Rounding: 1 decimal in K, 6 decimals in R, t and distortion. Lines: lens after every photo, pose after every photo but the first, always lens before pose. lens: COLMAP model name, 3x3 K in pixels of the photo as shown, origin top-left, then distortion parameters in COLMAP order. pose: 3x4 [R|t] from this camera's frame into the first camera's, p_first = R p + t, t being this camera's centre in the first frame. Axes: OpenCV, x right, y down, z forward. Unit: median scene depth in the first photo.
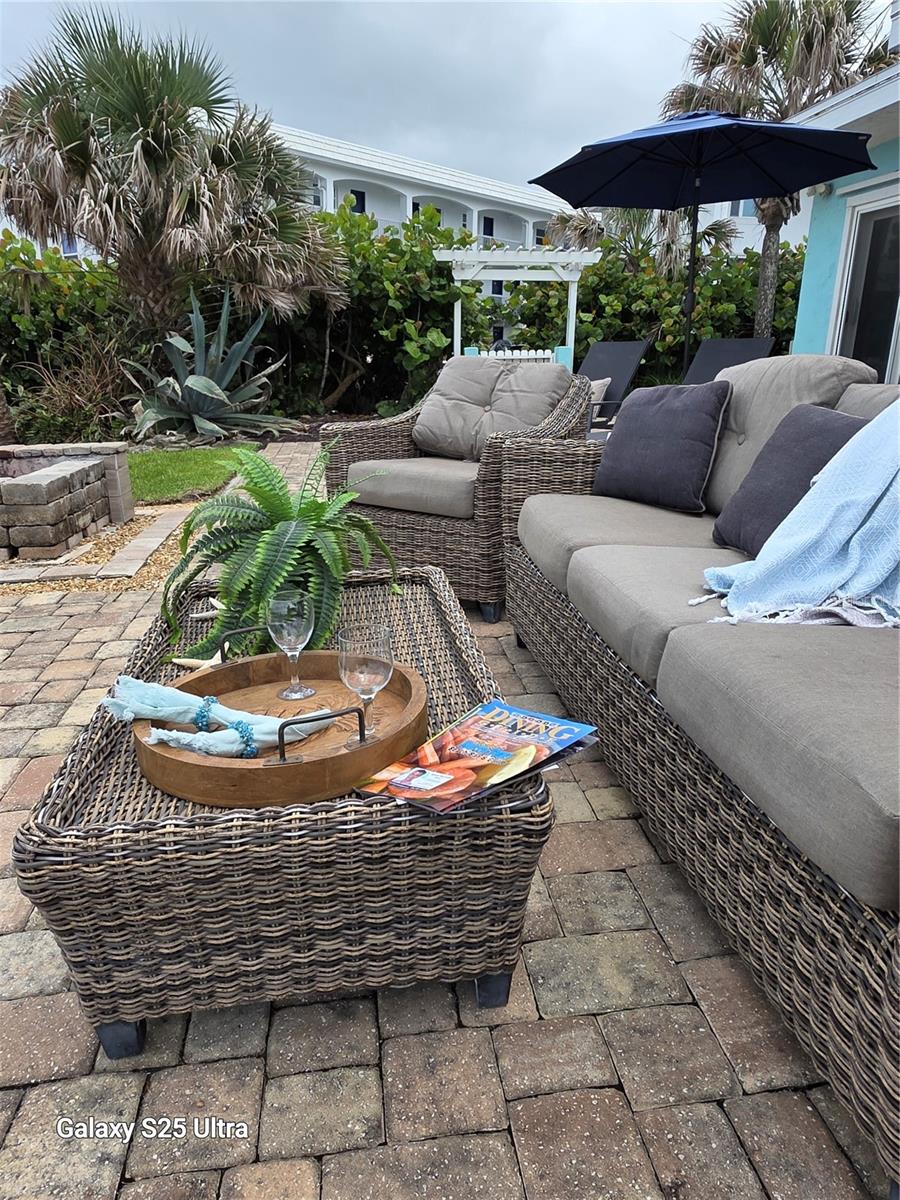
lens RADIAL K [[797.5, 0, 454.0], [0, 797.5, 600.2], [0, 0, 1]] dist [0.003127, -0.000379]
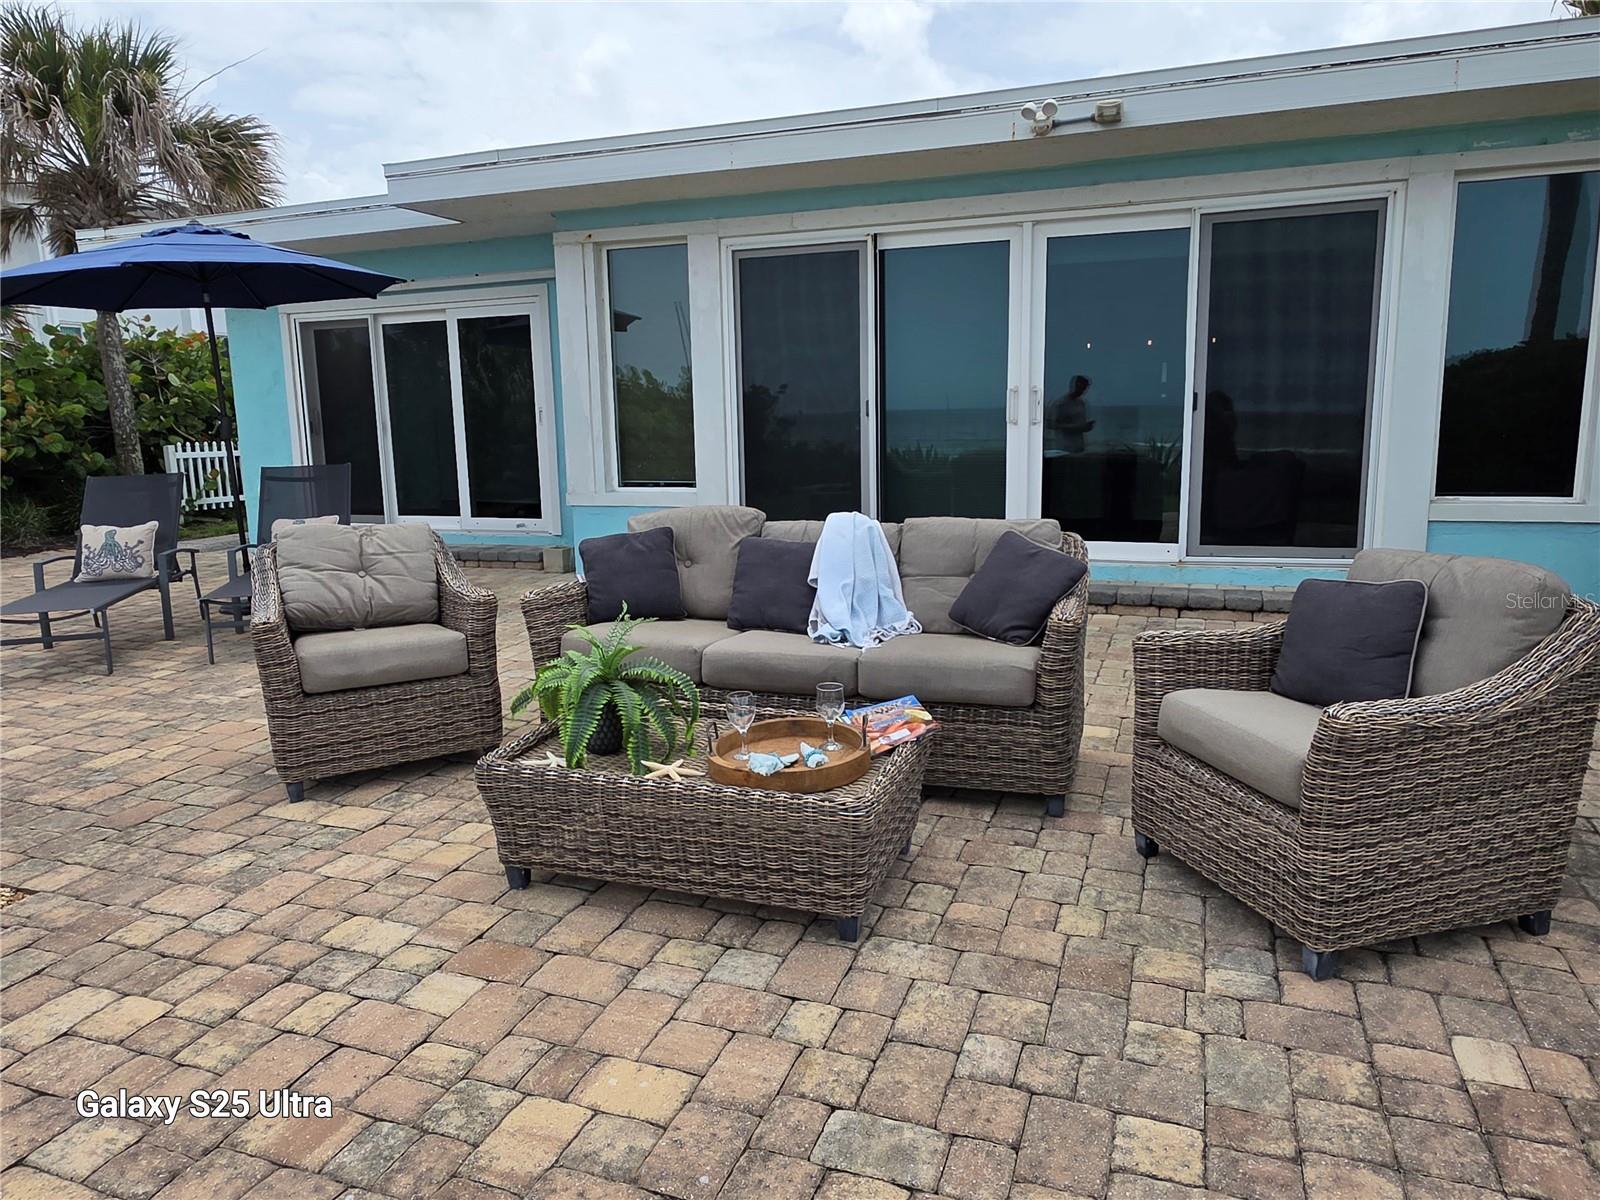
lens RADIAL K [[1063.3, 0, 794.7], [0, 1063.3, 606.0], [0, 0, 1]] dist [0.003127, -0.000379]
pose [[0.478554, -0.177886, 0.859850, -0.230201], [0.293094, 0.955460, 0.034542, -0.025432], [-0.827697, 0.235486, 0.509376, -0.026310]]
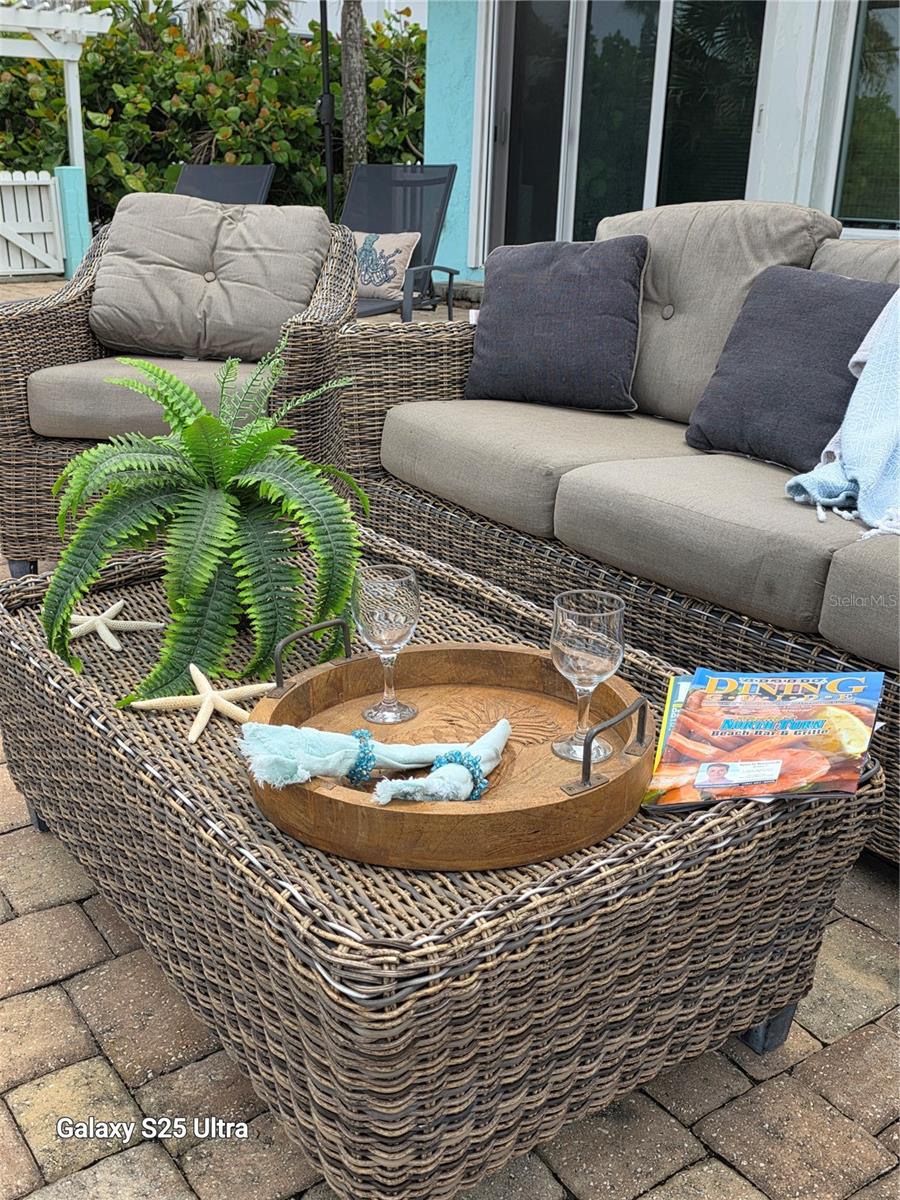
lens RADIAL K [[1224.5, 0, 425.7], [0, 1224.5, 605.5], [0, 0, 1]] dist [0.036859, 0.000000]
pose [[0.893891, -0.138730, 0.426279, -0.073325], [0.123218, 0.990320, 0.063910, -0.004677], [-0.431019, -0.004604, 0.902331, 0.004851]]
